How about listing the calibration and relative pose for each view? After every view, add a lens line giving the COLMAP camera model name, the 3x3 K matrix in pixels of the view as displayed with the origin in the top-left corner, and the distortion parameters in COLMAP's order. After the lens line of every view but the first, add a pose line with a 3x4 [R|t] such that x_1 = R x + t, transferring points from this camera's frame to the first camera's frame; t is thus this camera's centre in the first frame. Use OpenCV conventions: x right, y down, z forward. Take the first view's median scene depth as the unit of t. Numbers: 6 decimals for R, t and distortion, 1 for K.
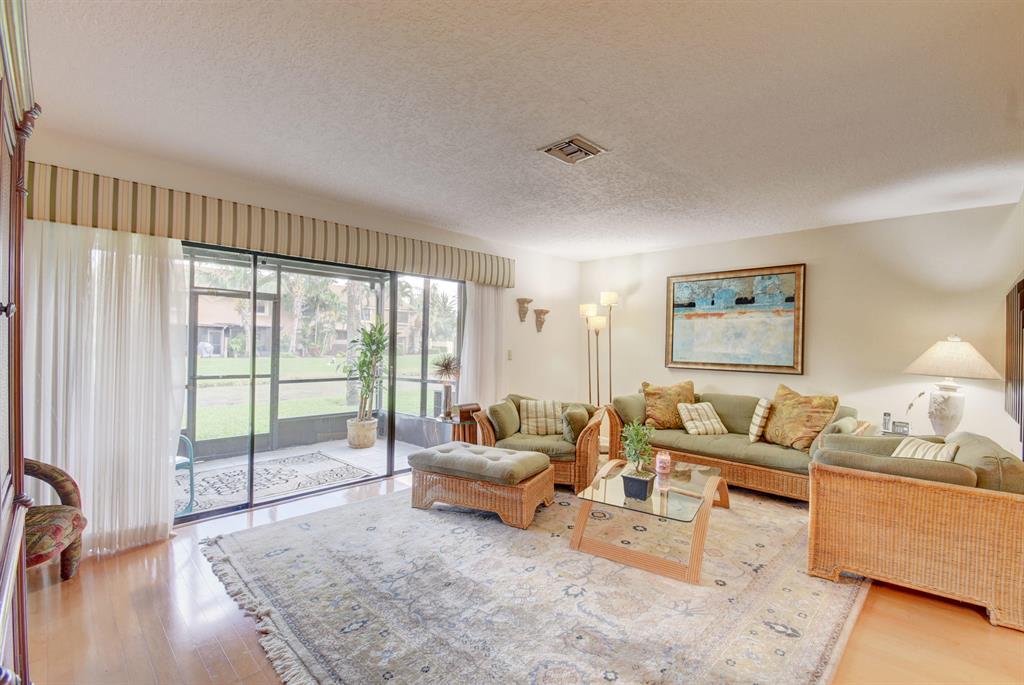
lens RADIAL K [[452.0, 0, 513.3], [0, 452.0, 339.4], [0, 0, 1]] dist [-0.002284, -0.007862]
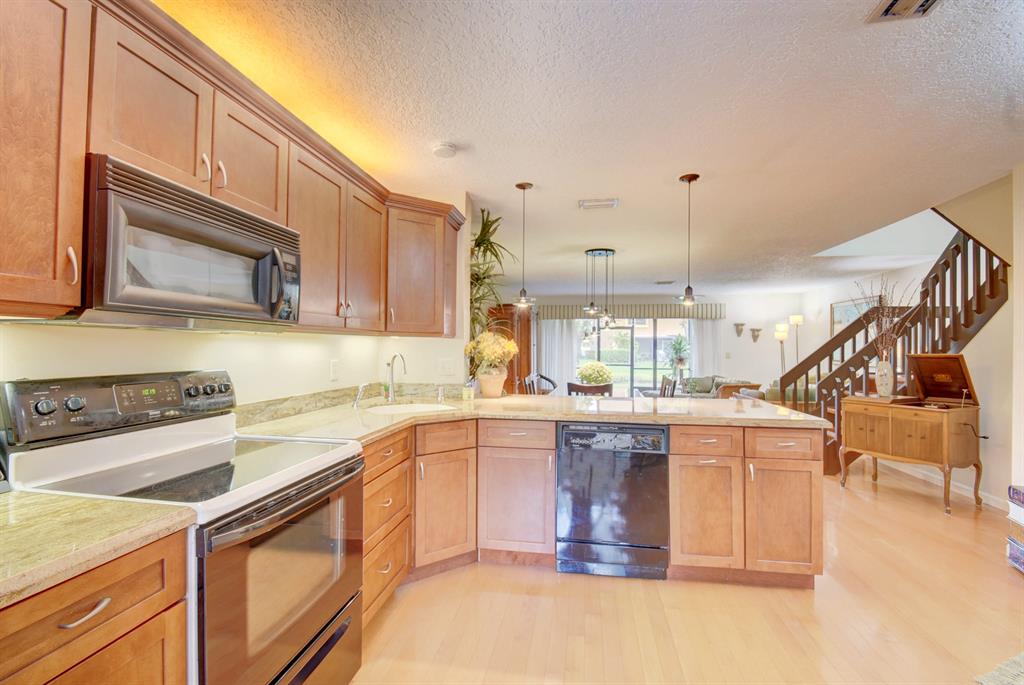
lens RADIAL K [[452.0, 0, 510.9], [0, 452.0, 342.0], [0, 0, 1]] dist [-0.002284, -0.007862]
pose [[0.561269, -0.022545, -0.827326, 0.850627], [0.011101, 0.999744, -0.019712, 0.005063], [0.827559, 0.001879, 0.561376, -0.617952]]
